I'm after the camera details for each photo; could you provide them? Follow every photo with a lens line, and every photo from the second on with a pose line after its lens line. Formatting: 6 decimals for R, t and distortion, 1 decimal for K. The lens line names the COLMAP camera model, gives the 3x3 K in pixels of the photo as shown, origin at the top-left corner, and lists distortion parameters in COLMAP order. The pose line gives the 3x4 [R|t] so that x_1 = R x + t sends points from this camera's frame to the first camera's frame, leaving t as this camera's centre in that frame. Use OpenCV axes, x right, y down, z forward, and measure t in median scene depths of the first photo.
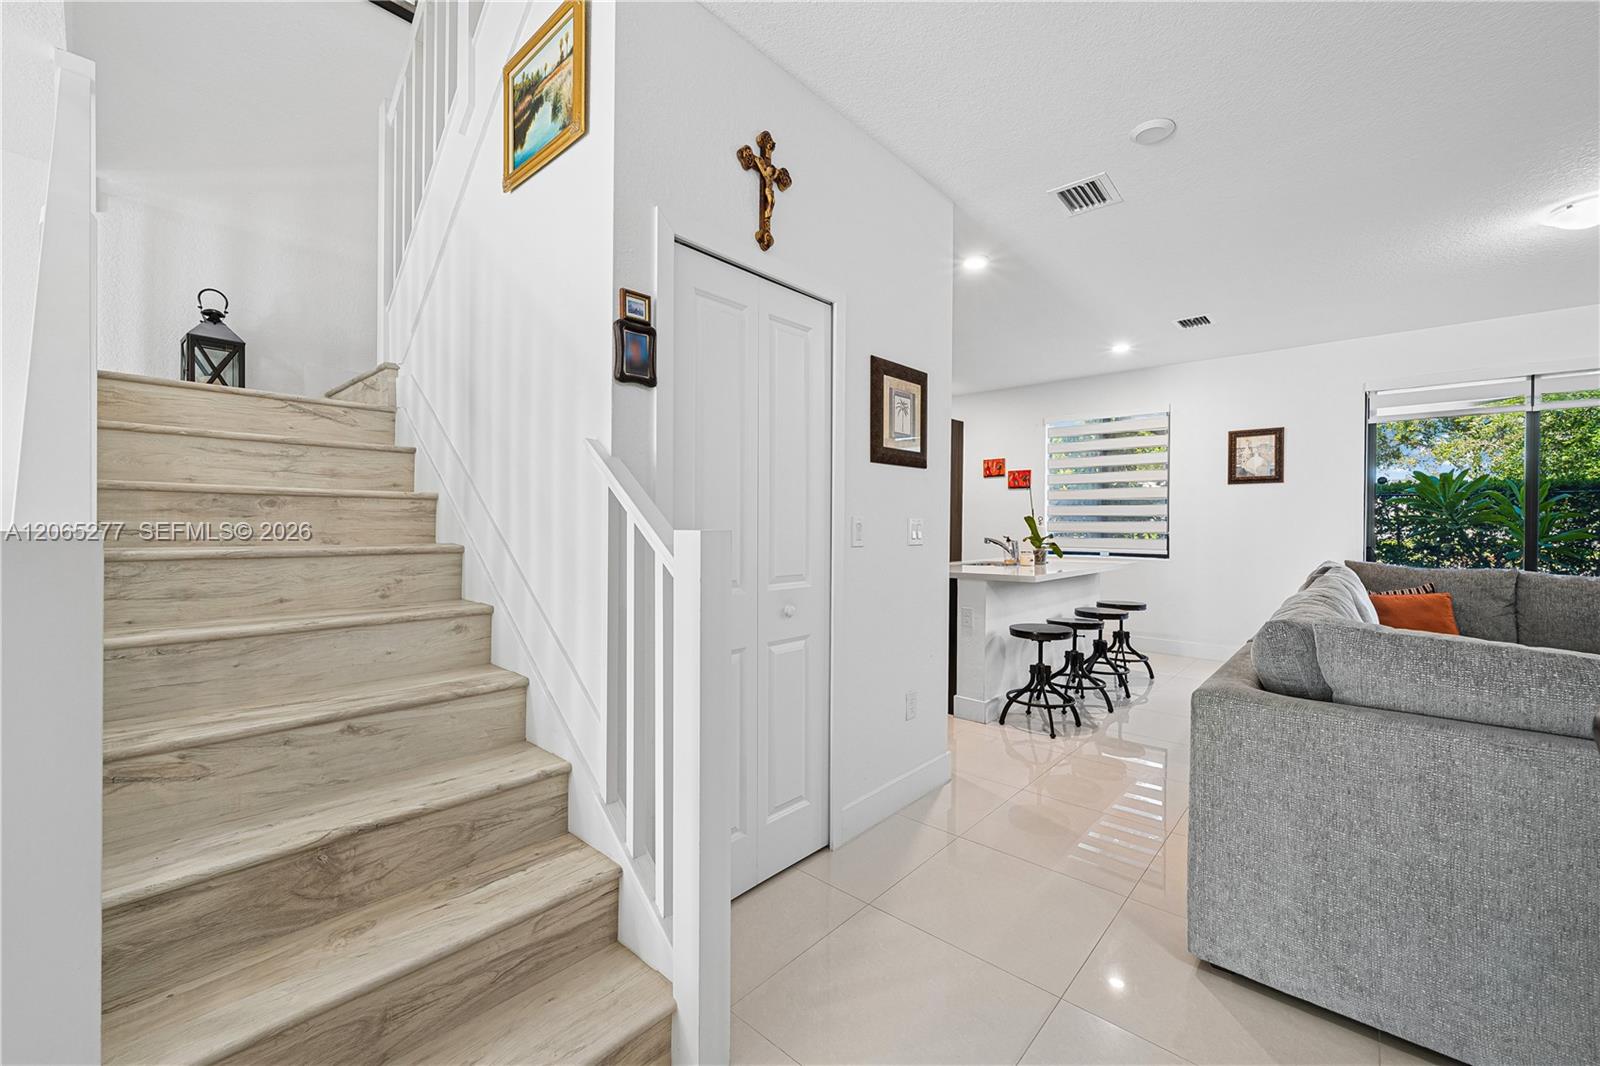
lens RADIAL K [[638.7, 0, 791.1], [0, 638.7, 529.6], [0, 0, 1]] dist [0.001132, -0.000120]
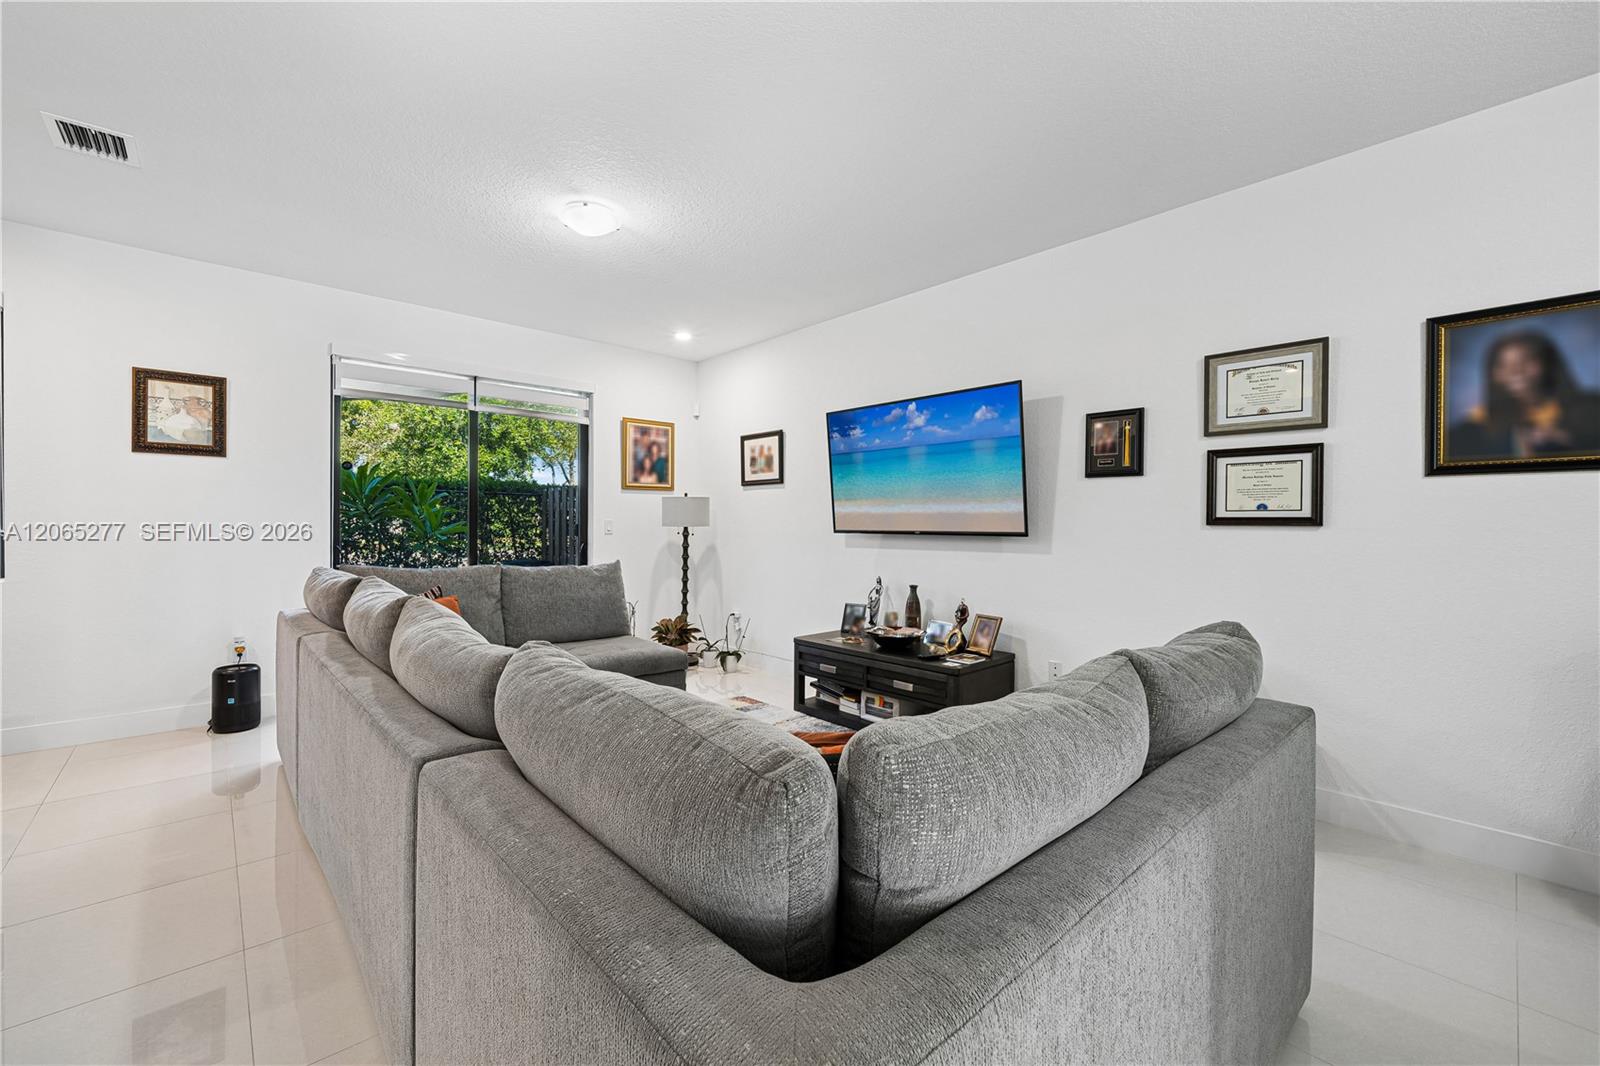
lens RADIAL K [[653.1, 0, 798.8], [0, 653.1, 528.8], [0, 0, 1]] dist [-0.002138, -0.000235]
pose [[0.094786, -0.009728, 0.995450, 0.125906], [0.000860, 0.999953, 0.009690, -0.001492], [-0.995497, -0.000063, 0.094790, 0.327689]]
